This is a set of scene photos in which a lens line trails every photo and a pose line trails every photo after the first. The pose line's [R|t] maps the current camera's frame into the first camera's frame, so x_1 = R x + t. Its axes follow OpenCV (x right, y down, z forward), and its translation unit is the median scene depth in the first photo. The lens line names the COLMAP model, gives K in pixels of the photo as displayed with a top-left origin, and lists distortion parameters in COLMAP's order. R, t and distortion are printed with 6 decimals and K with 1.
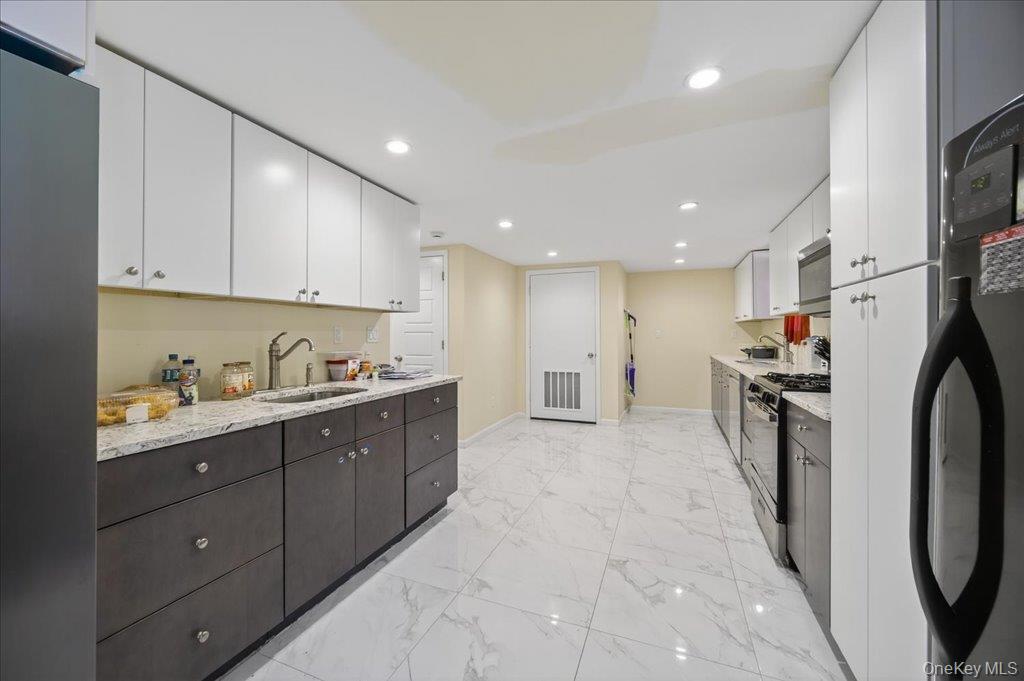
lens RADIAL K [[405.7, 0, 503.1], [0, 405.7, 333.9], [0, 0, 1]] dist [-0.003519, -0.000148]
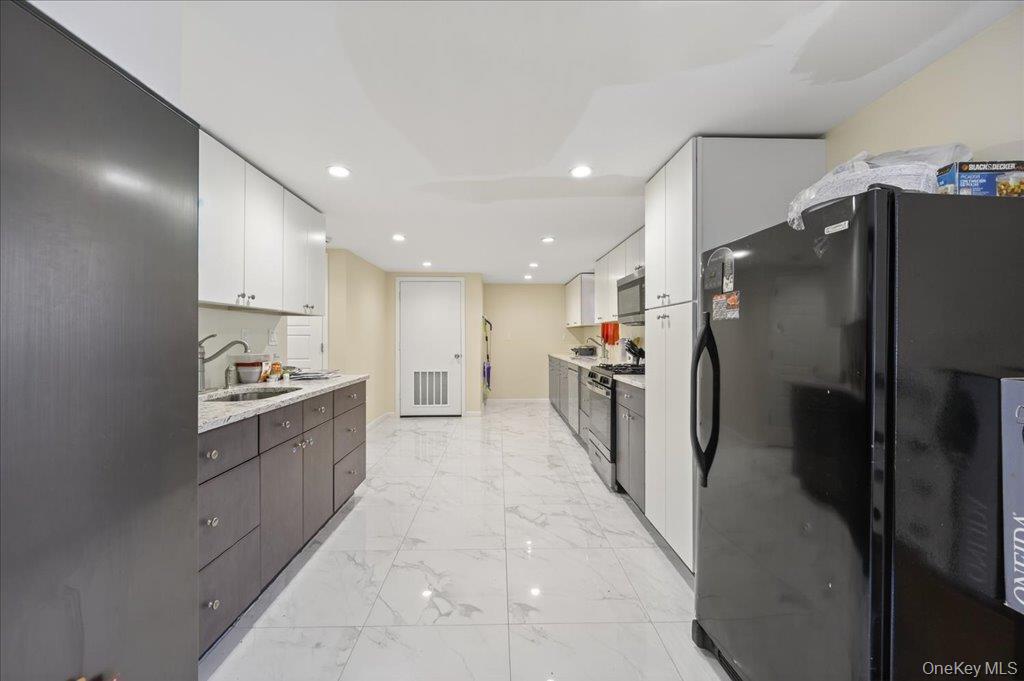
lens RADIAL K [[405.7, 0, 505.6], [0, 405.7, 338.0], [0, 0, 1]] dist [-0.003519, -0.000148]
pose [[0.917713, -0.000494, 0.397244, -0.222045], [-0.000578, 0.999997, 0.002580, 0.001000], [-0.397244, -0.002597, 0.917709, -0.177647]]
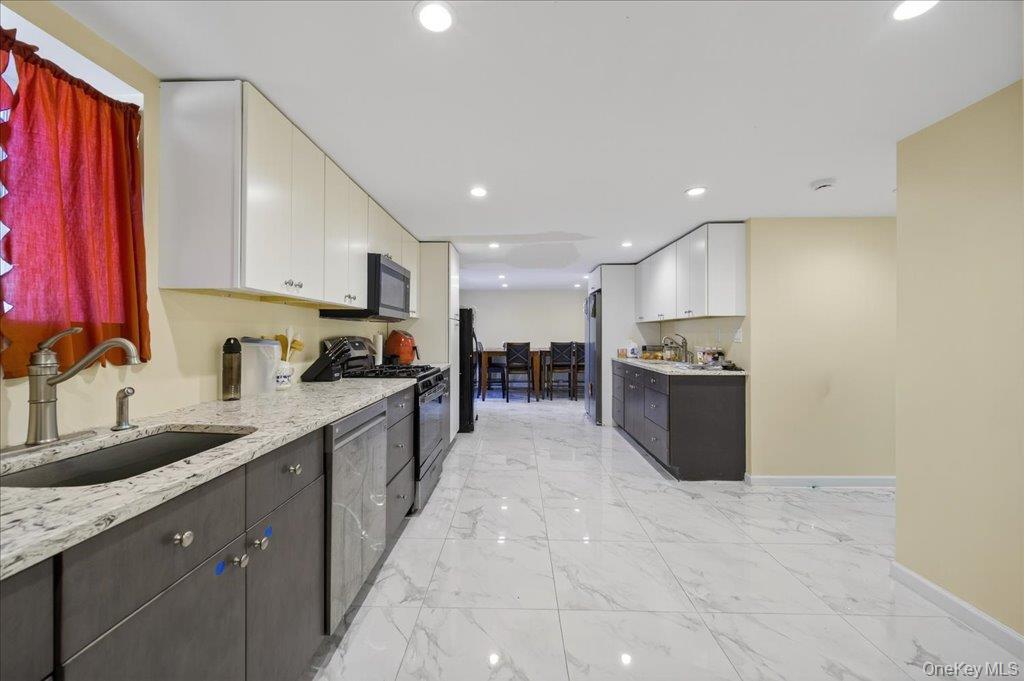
lens RADIAL K [[405.7, 0, 507.7], [0, 405.7, 337.2], [0, 0, 1]] dist [-0.003519, -0.000148]
pose [[-0.934535, 0.002052, -0.355867, 0.824738], [0.000075, 0.999984, 0.005570, 0.000465], [0.355872, 0.005179, -0.934520, 2.143394]]
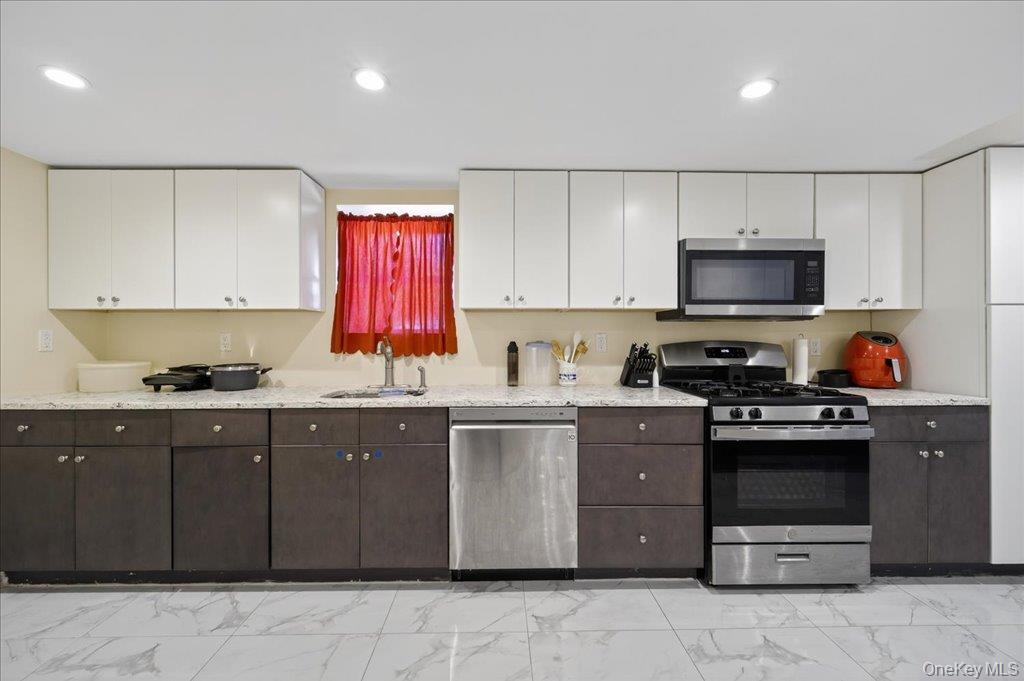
lens RADIAL K [[405.7, 0, 508.0], [0, 405.7, 341.5], [0, 0, 1]] dist [-0.003519, -0.000148]
pose [[-0.392857, -0.000994, 0.919599, 0.129729], [0.003210, 0.999992, 0.002452, 0.003420], [-0.919594, 0.003915, -0.392851, 1.719102]]
